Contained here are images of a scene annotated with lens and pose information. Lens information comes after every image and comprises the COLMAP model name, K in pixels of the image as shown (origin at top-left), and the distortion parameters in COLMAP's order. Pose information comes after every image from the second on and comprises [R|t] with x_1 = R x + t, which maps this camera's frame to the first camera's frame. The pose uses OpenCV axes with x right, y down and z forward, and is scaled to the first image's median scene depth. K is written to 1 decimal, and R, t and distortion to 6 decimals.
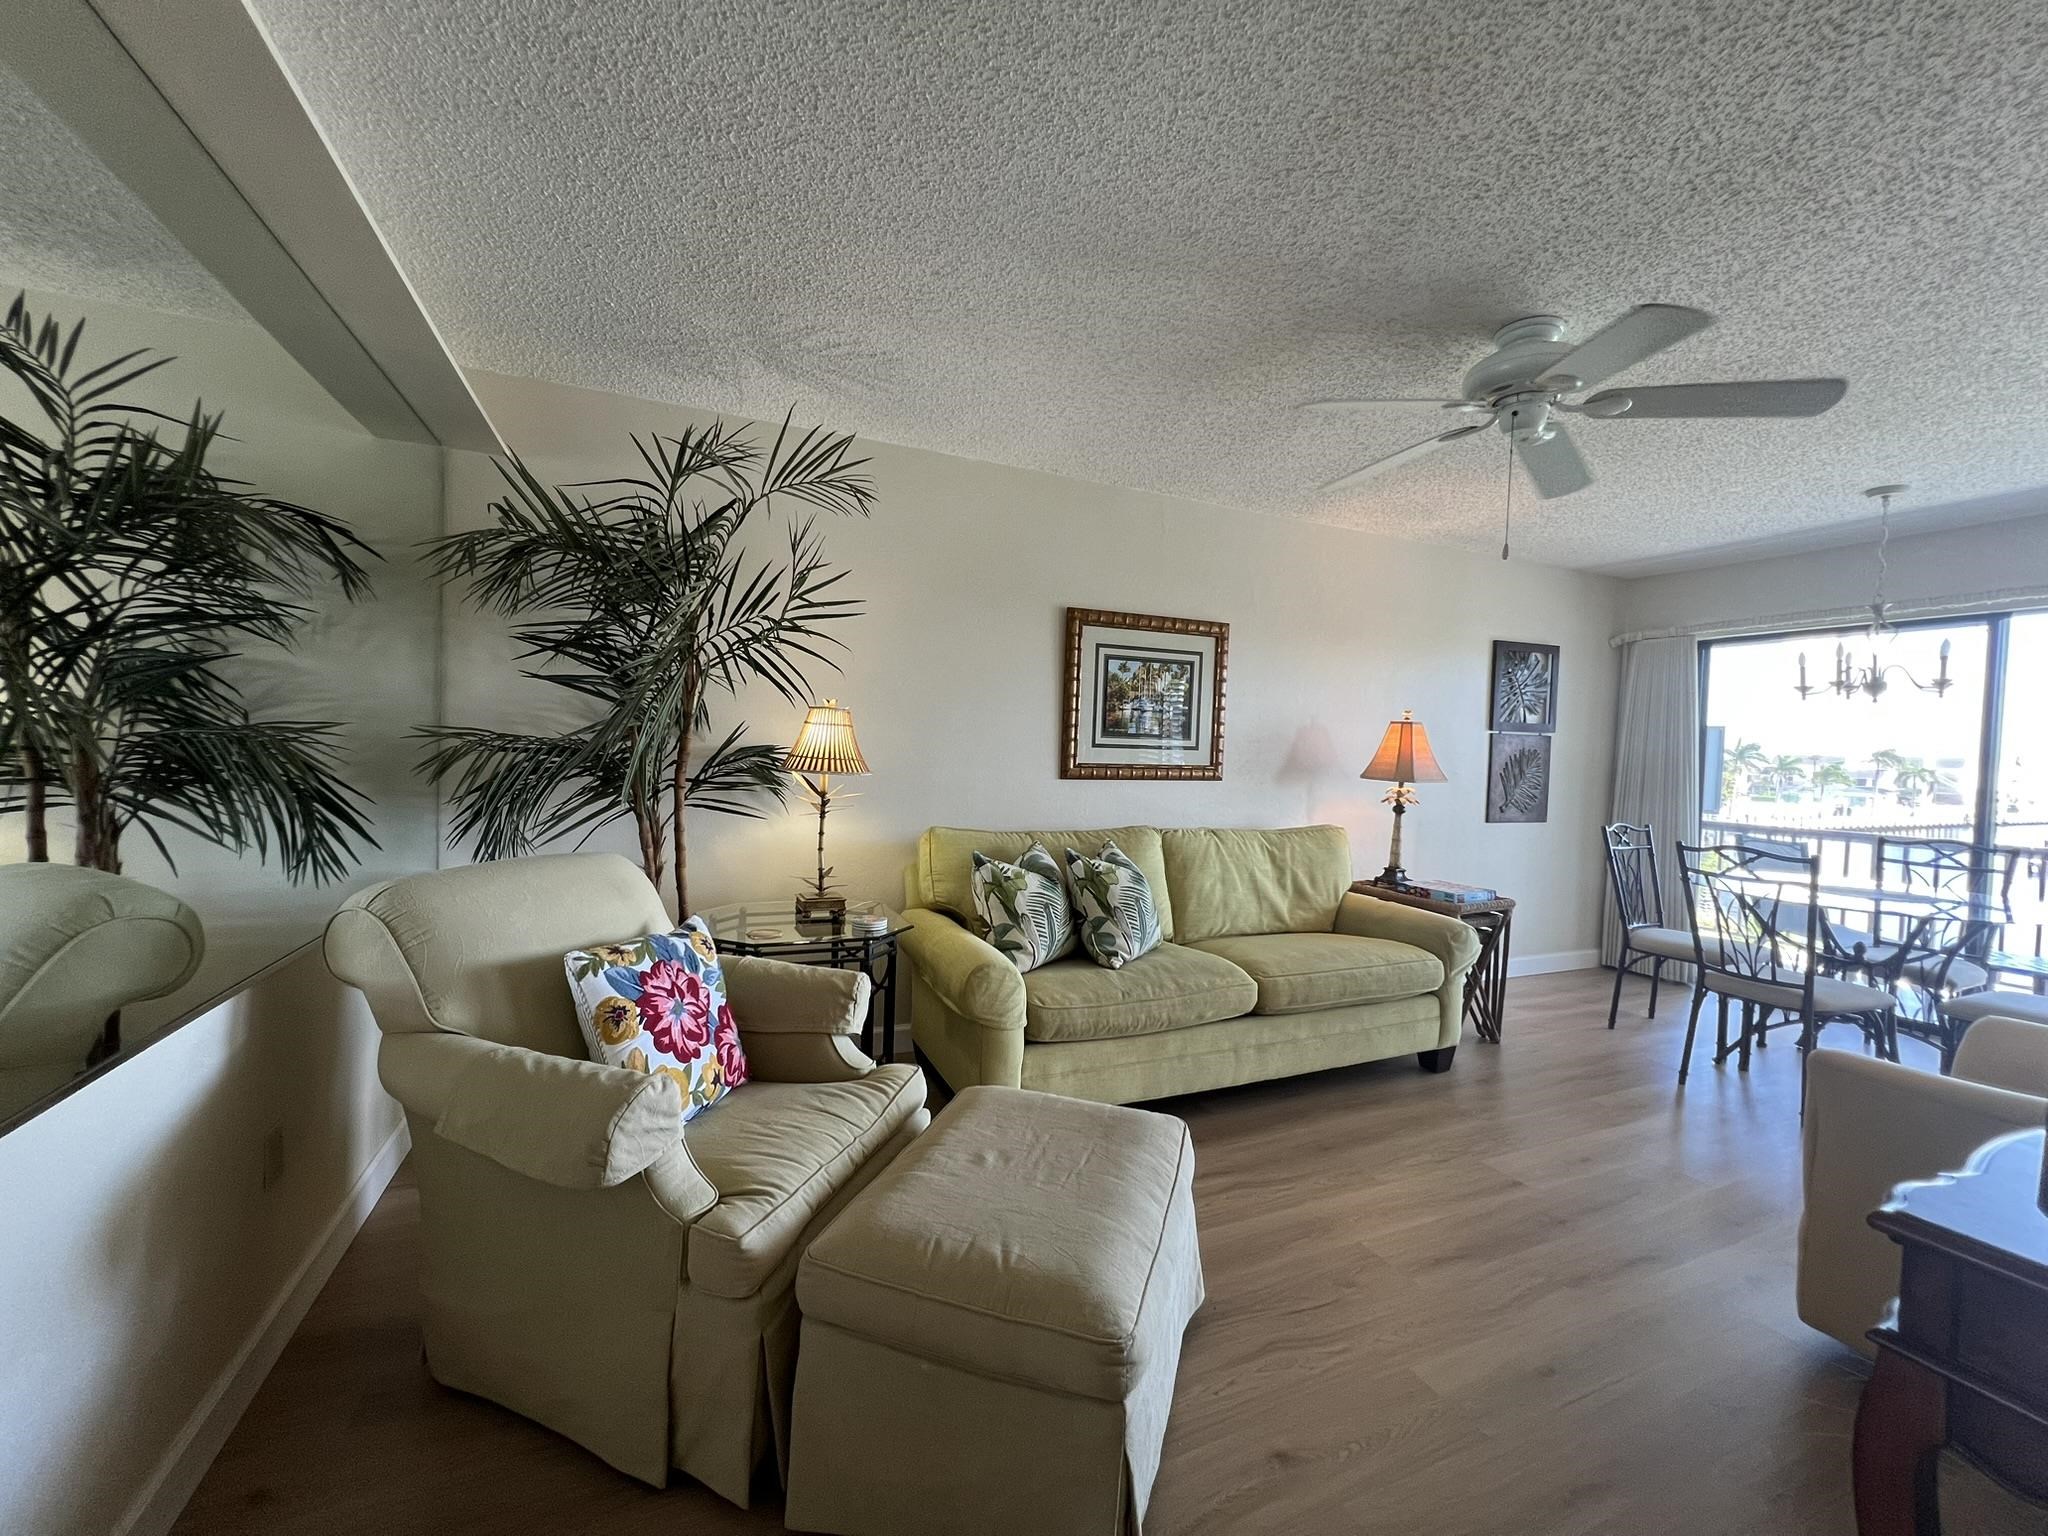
lens RADIAL K [[822.6, 0, 1027.5], [0, 822.6, 763.8], [0, 0, 1]] dist [-0.001846, 0.000504]
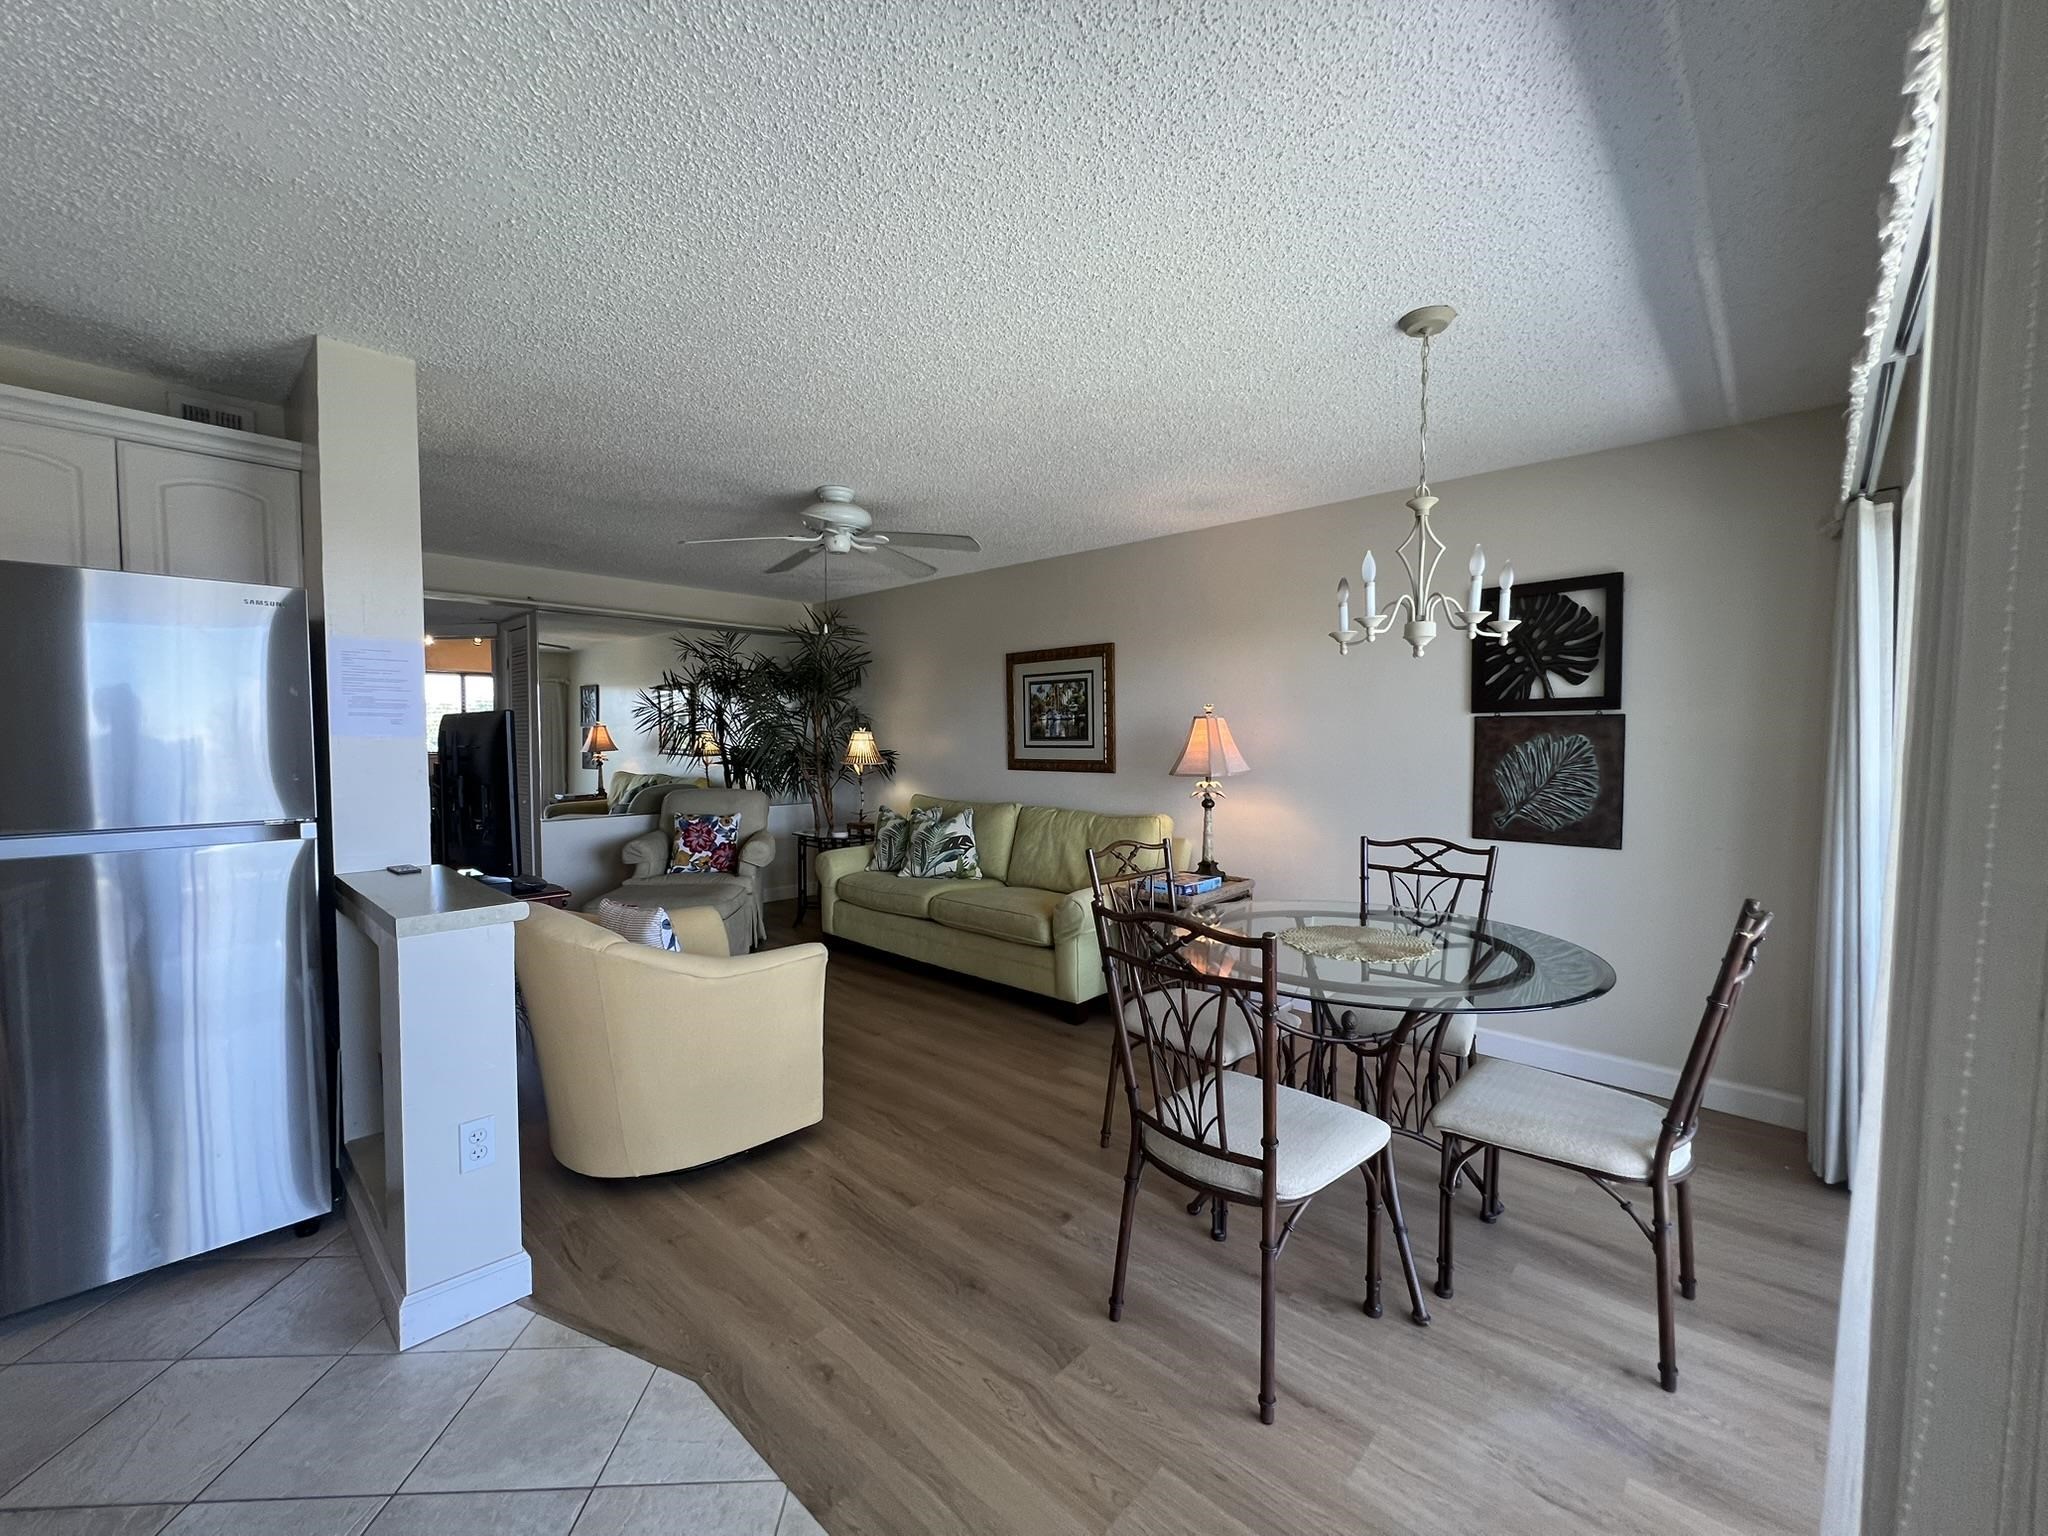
lens RADIAL K [[822.6, 0, 1024.3], [0, 822.6, 770.9], [0, 0, 1]] dist [-0.001846, 0.000504]
pose [[0.391658, 0.006116, -0.920090, 1.352734], [-0.009462, 0.999952, 0.002620, 0.015956], [0.920062, 0.007680, 0.391697, 0.427361]]
